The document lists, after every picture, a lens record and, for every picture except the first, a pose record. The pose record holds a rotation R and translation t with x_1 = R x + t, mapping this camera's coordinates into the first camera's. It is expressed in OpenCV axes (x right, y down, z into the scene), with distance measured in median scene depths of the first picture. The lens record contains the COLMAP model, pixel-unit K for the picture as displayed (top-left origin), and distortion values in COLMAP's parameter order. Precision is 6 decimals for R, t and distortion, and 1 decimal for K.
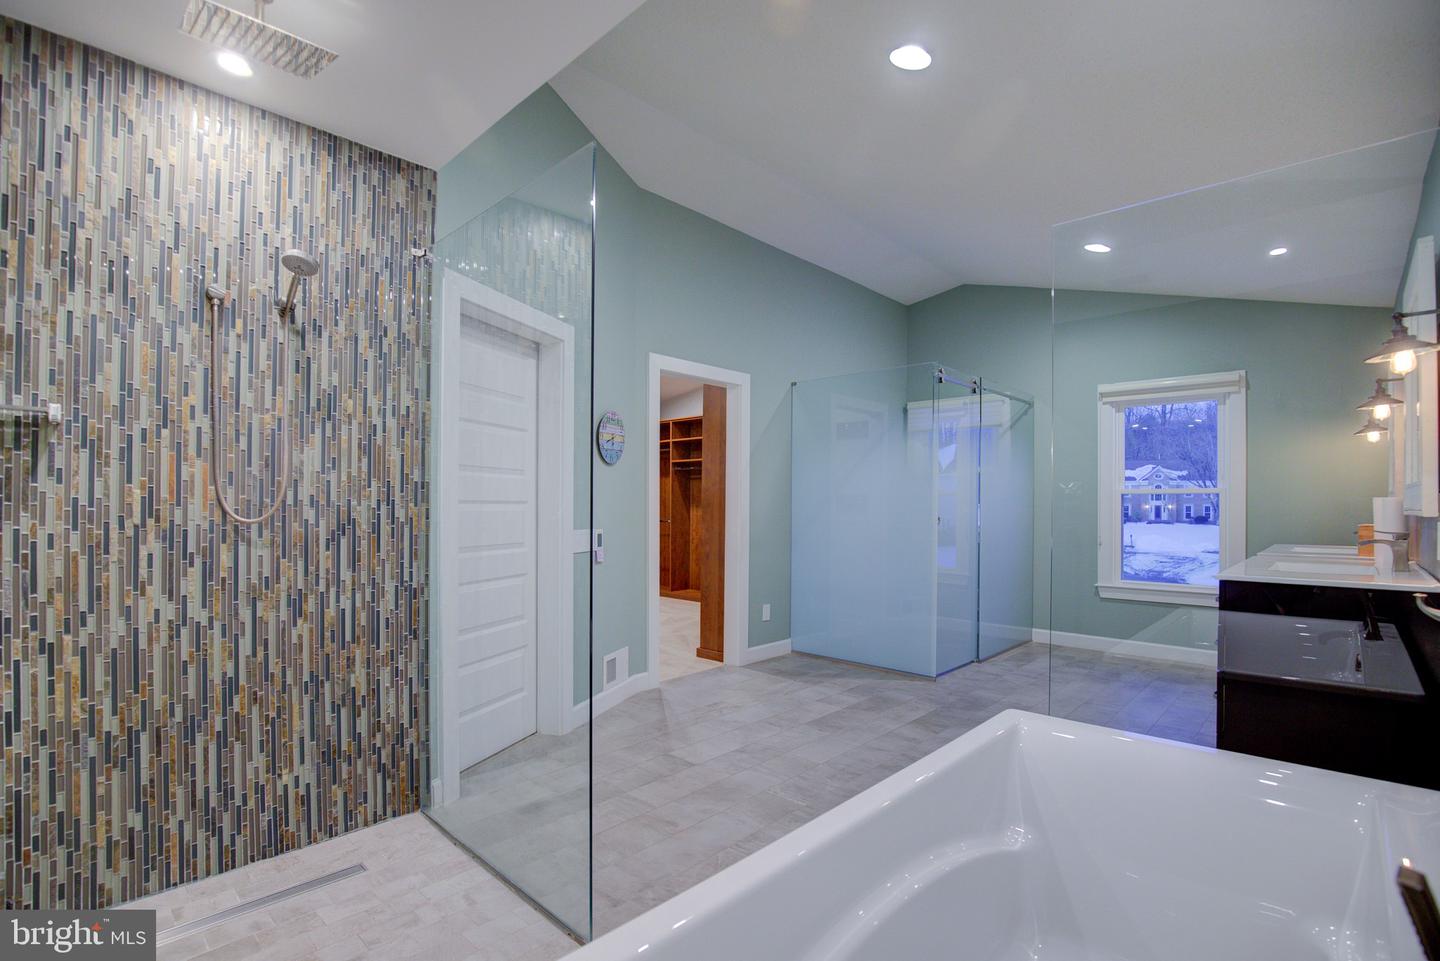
lens RADIAL K [[665.2, 0, 727.9], [0, 665.2, 502.8], [0, 0, 1]] dist [-0.029922, 0.001966]
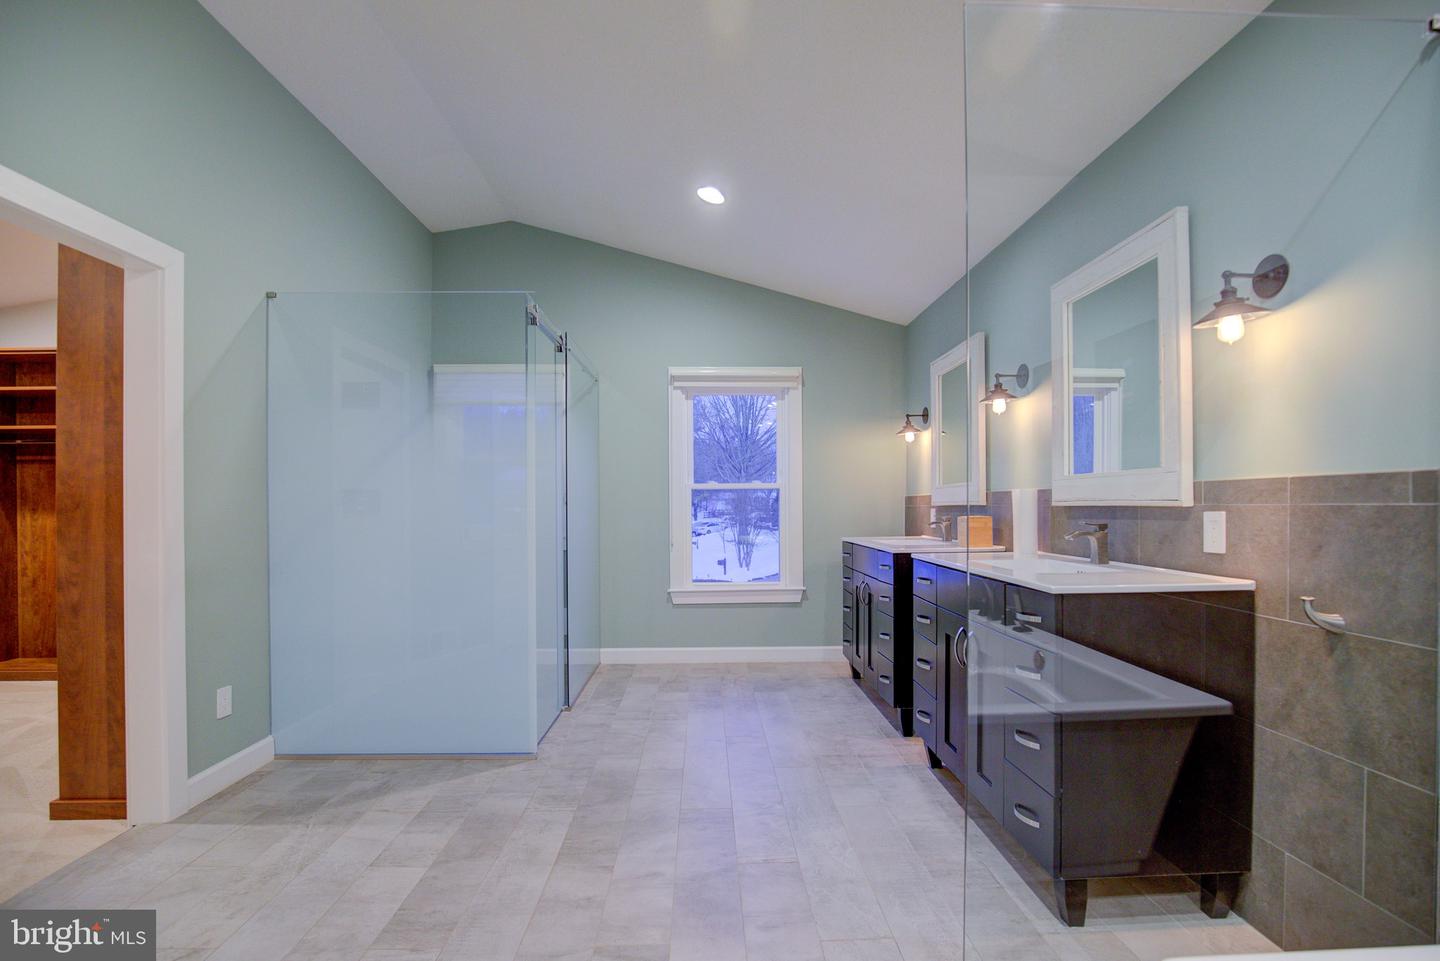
lens RADIAL K [[665.2, 0, 716.4], [0, 665.2, 506.6], [0, 0, 1]] dist [-0.029922, 0.001966]
pose [[0.713502, -0.012206, 0.700547, -0.027484], [0.008926, 0.999925, 0.008331, 0.003834], [-0.700596, 0.000309, 0.713558, 0.337868]]
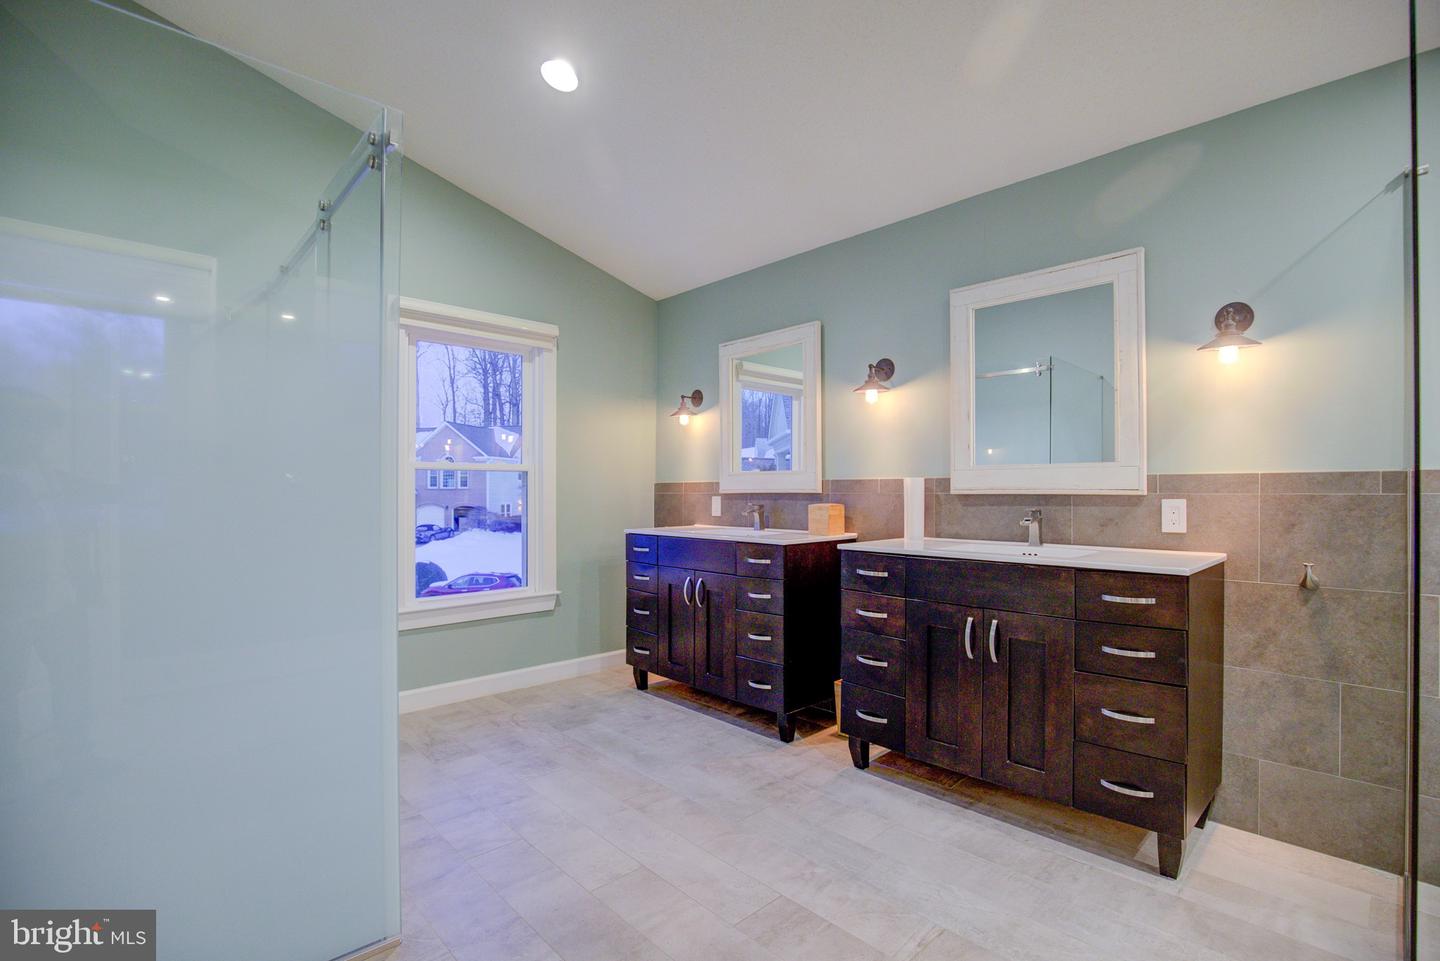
lens RADIAL K [[665.2, 0, 709.2], [0, 665.2, 486.5], [0, 0, 1]] dist [-0.029922, 0.001966]
pose [[0.067620, -0.003245, 0.997706, -0.048571], [0.000174, 0.999995, 0.003240, 0.001594], [-0.997711, -0.000046, 0.067620, 0.707012]]
